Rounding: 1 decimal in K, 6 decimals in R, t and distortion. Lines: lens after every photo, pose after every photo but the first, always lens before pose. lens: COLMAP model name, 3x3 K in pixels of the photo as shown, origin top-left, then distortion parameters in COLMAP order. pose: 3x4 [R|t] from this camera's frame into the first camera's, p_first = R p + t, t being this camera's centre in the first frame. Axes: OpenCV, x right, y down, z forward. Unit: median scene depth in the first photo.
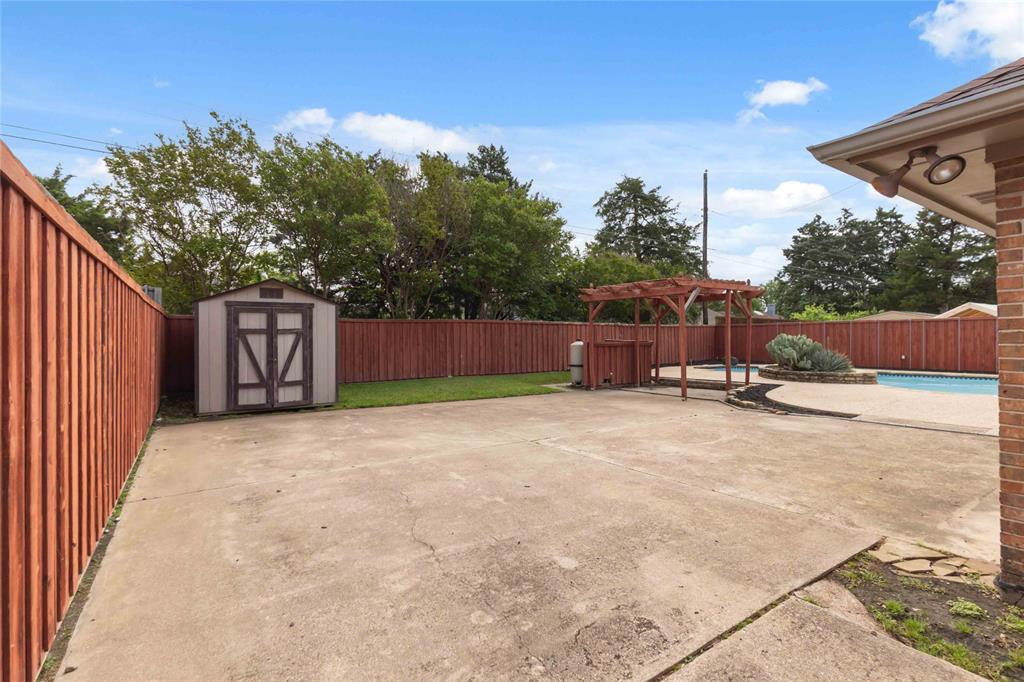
lens RADIAL K [[479.7, 0, 512.0], [0, 479.7, 341.0], [0, 0, 1]] dist [0.000497, 0.000772]
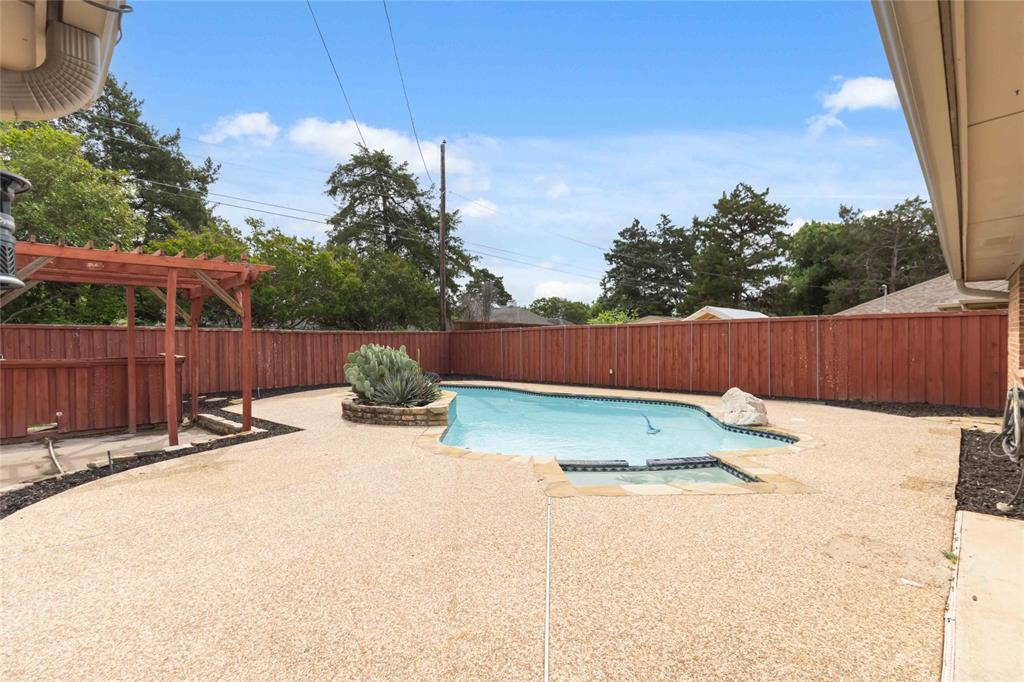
lens RADIAL K [[485.6, 0, 512.0], [0, 485.6, 341.0], [0, 0, 1]] dist [-0.001135, 0.000081]
pose [[0.976641, -0.004648, 0.214826, 0.239849], [0.007727, 0.999879, -0.013496, -0.003940], [-0.214737, 0.014841, 0.976559, 0.121484]]
